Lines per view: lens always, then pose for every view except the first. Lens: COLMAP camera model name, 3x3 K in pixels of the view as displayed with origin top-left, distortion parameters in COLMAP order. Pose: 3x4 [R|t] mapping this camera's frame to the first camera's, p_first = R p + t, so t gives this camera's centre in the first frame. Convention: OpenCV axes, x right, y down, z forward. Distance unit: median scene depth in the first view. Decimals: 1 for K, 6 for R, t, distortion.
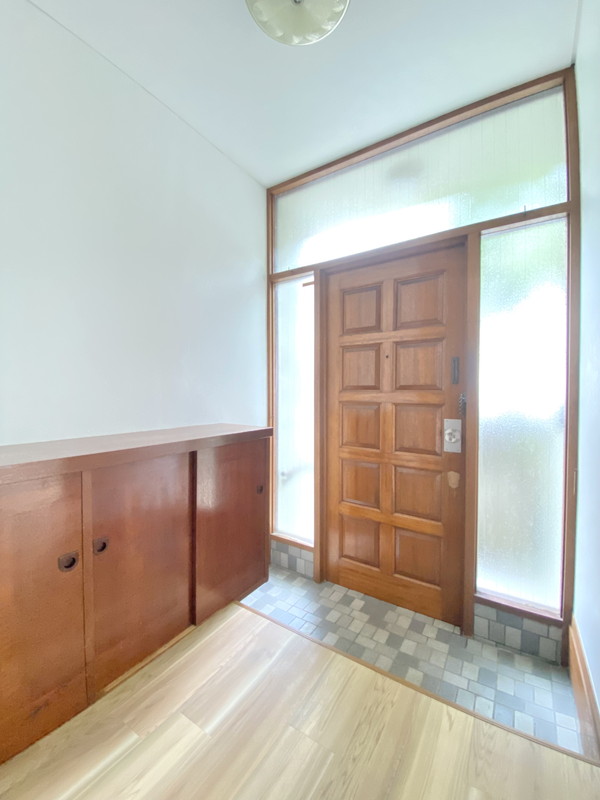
lens RADIAL K [[328.6, 0, 301.2], [0, 328.6, 395.3], [0, 0, 1]] dist [-0.019411, -0.002151]
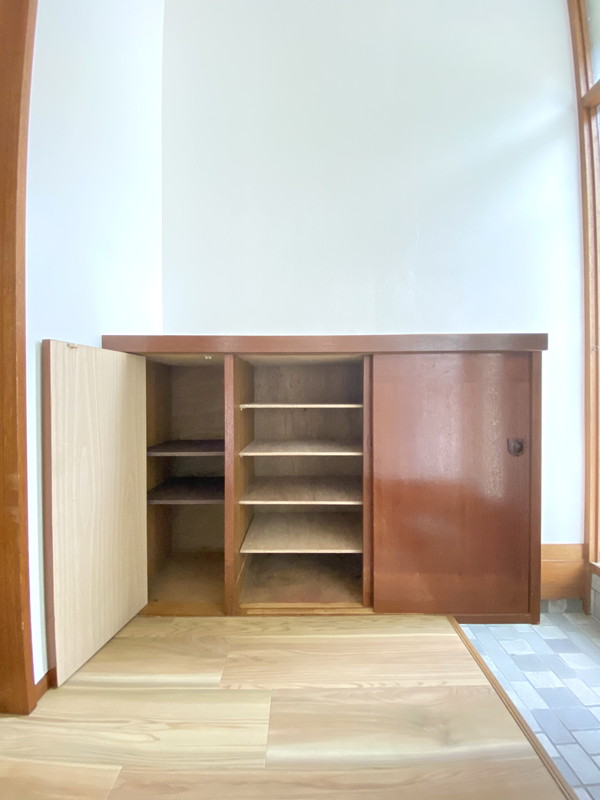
lens RADIAL K [[328.6, 0, 302.0], [0, 328.6, 398.9], [0, 0, 1]] dist [-0.019411, -0.002151]
pose [[0.549955, 0.012506, -0.835101, 0.189876], [-0.015166, 0.999873, 0.004986, 0.301856], [0.835057, 0.009923, 0.550074, 0.573170]]
